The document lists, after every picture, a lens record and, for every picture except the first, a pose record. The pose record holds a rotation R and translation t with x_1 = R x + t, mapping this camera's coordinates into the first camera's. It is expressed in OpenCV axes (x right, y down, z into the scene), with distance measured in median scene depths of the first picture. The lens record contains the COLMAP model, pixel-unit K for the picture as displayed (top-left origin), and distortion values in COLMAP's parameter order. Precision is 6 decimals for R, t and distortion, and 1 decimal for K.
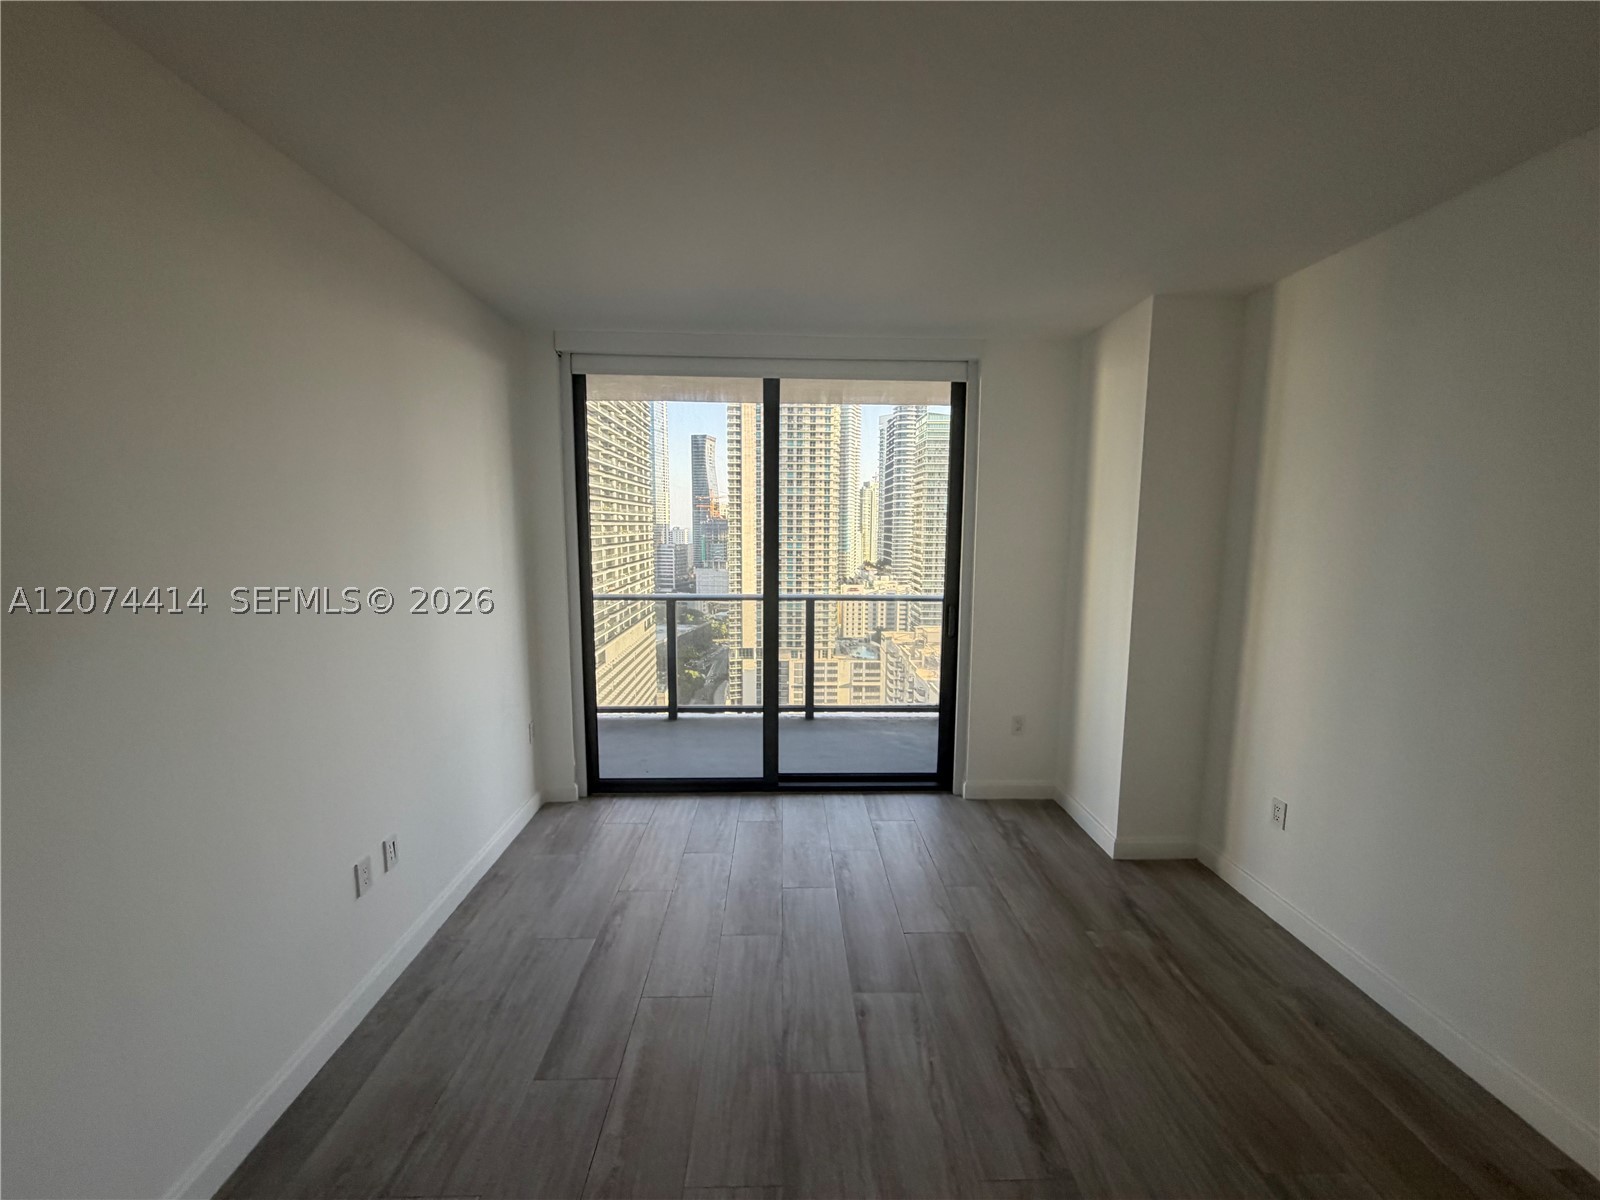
lens RADIAL K [[643.5, 0, 794.4], [0, 643.5, 601.4], [0, 0, 1]] dist [0.001135, 0.000058]
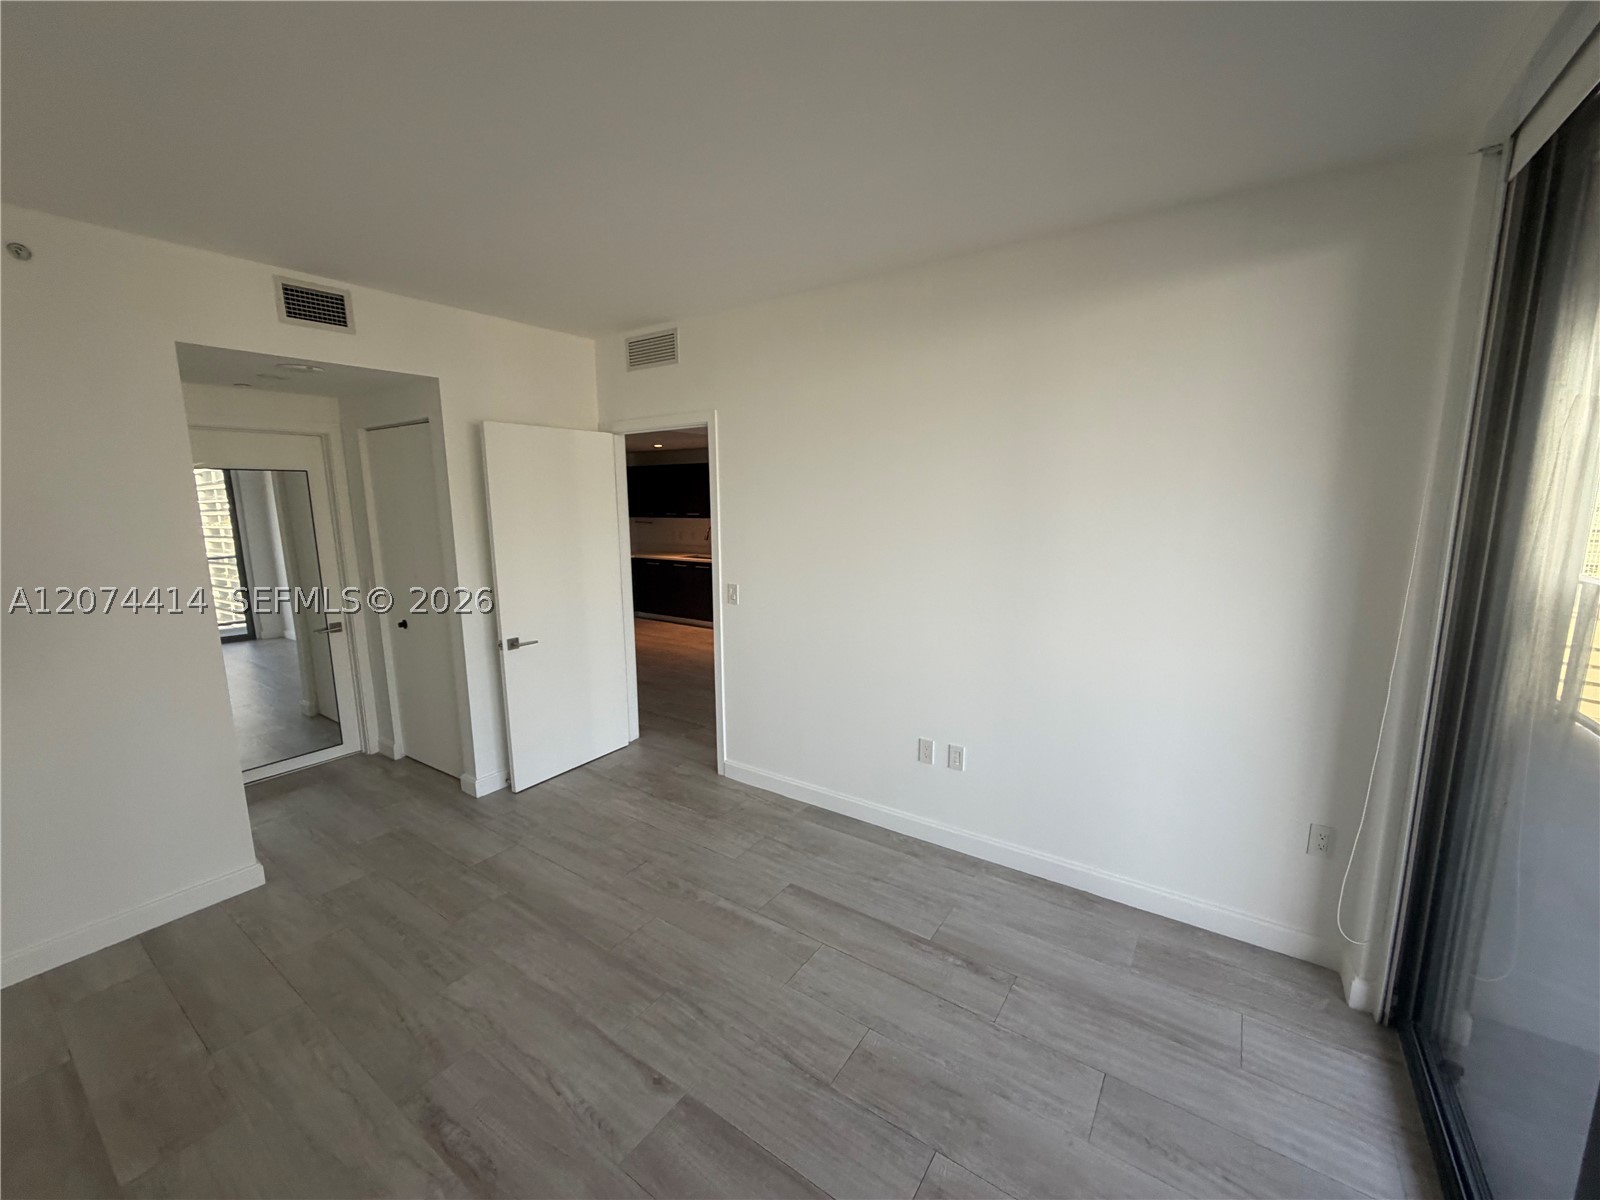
lens RADIAL K [[638.6, 0, 797.8], [0, 638.6, 600.9], [0, 0, 1]] dist [-0.001730, 0.000327]
pose [[-0.593731, 0.129101, -0.794239, 0.402511], [-0.090050, 0.970185, 0.225017, -0.132441], [0.799609, 0.205121, -0.564404, 1.024870]]
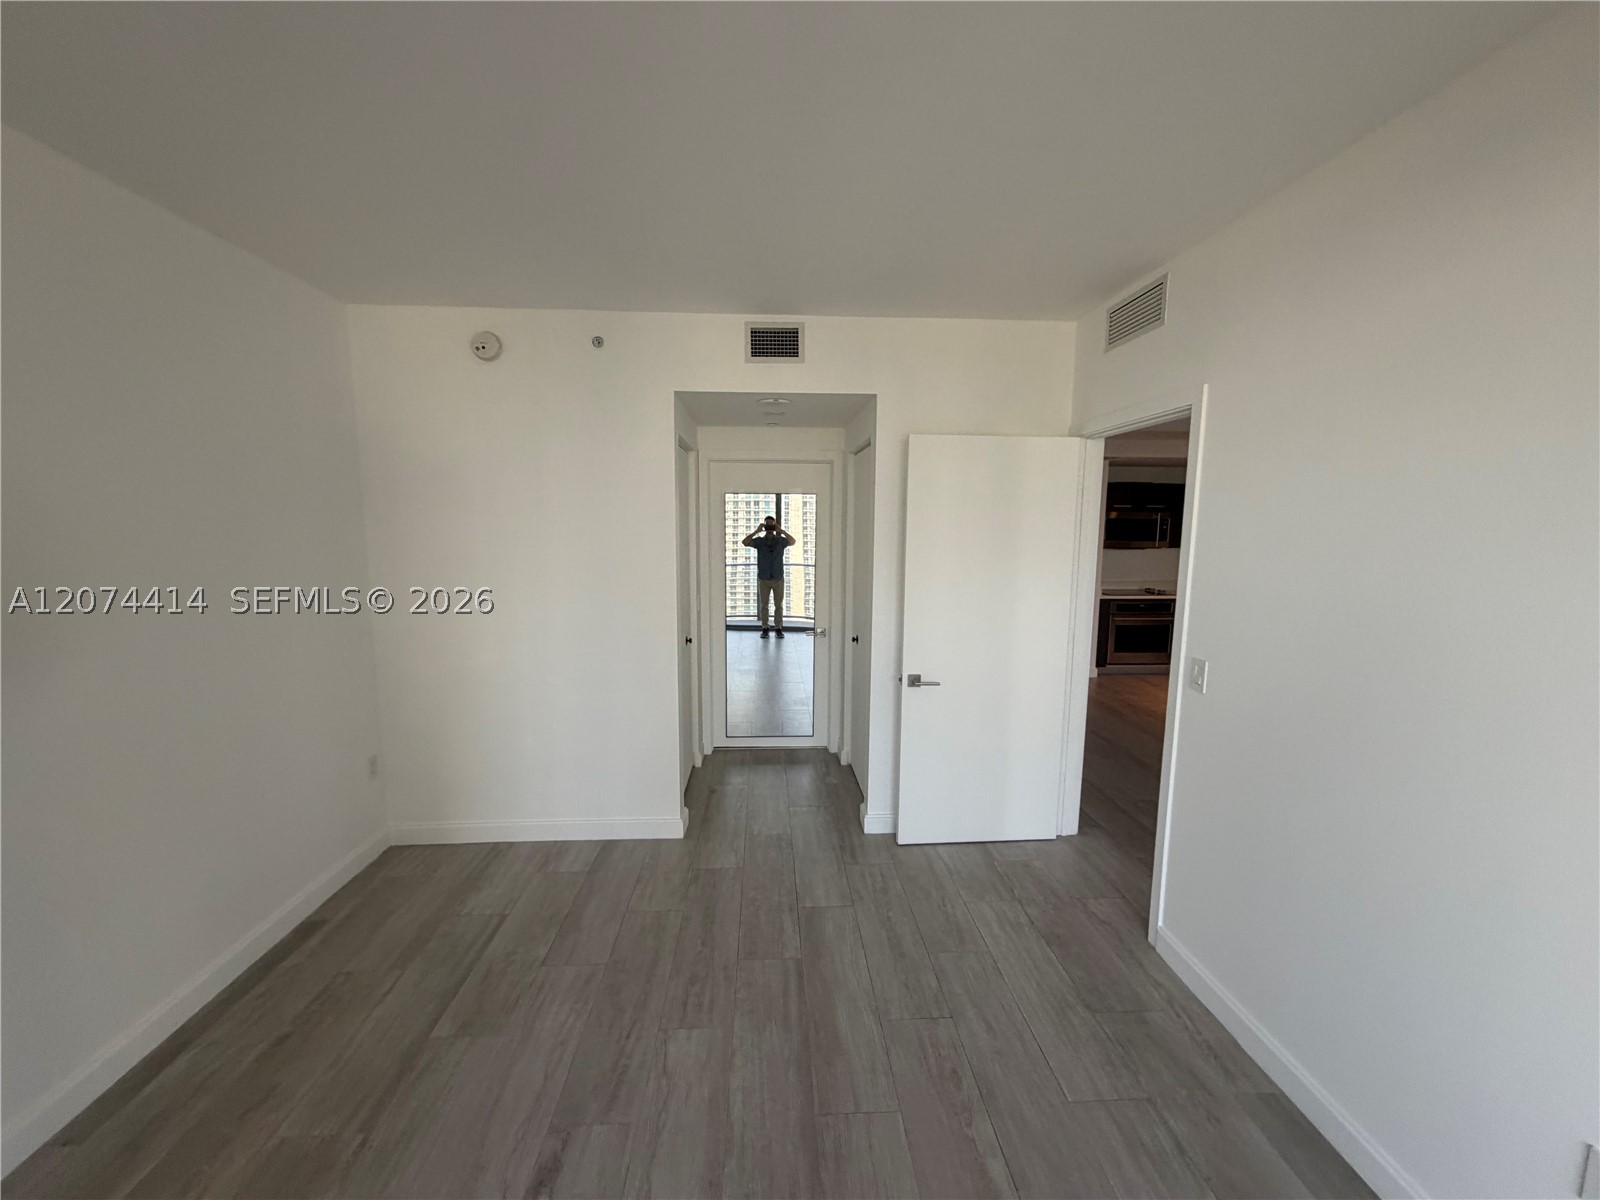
lens RADIAL K [[637.2, 0, 797.8], [0, 637.2, 600.3], [0, 0, 1]] dist [-0.000329, 0.000047]
pose [[-0.999637, -0.010902, -0.024639, 0.025628], [-0.016465, 0.971033, 0.238376, -0.120313], [0.021326, 0.238695, -0.970860, 0.945692]]
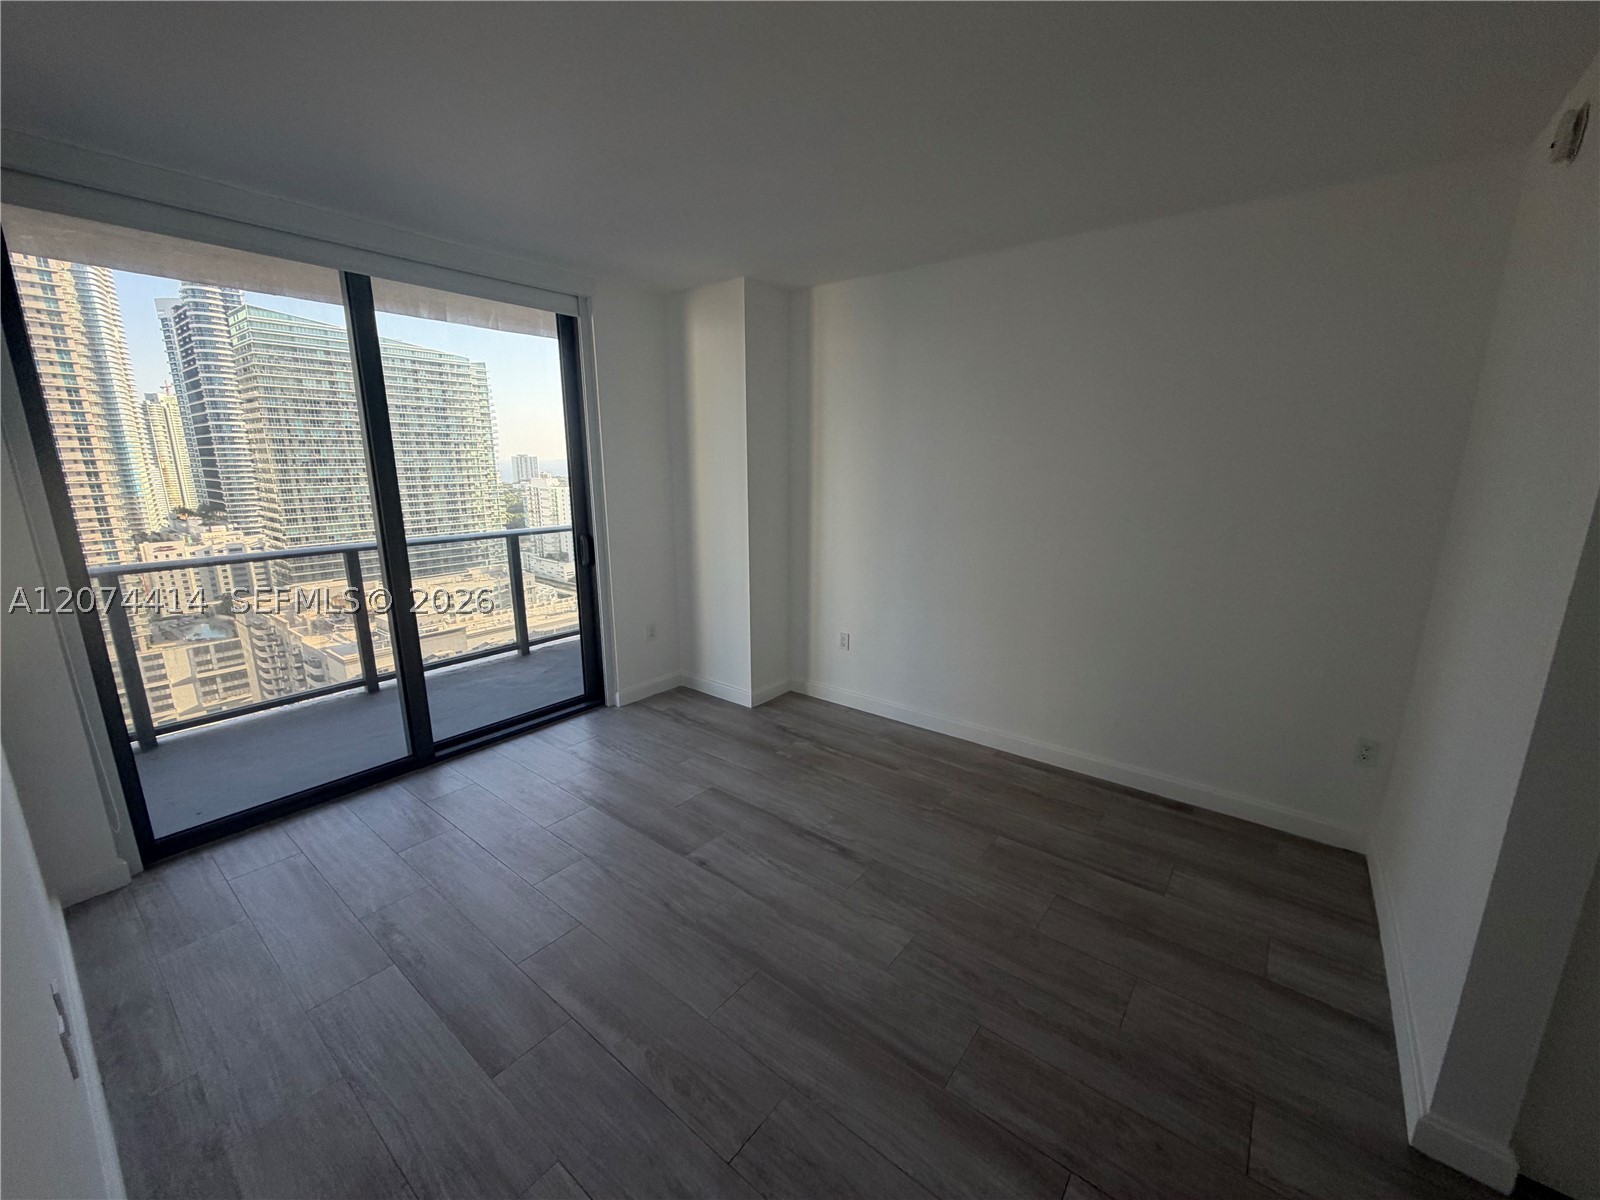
lens RADIAL K [[640.0, 0, 805.7], [0, 640.0, 602.4], [0, 0, 1]] dist [-0.001526, -0.000164]
pose [[0.634264, -0.176338, 0.752738, -0.410699], [0.094096, 0.984010, 0.151231, -0.011470], [-0.767369, -0.025090, 0.640714, 0.054886]]
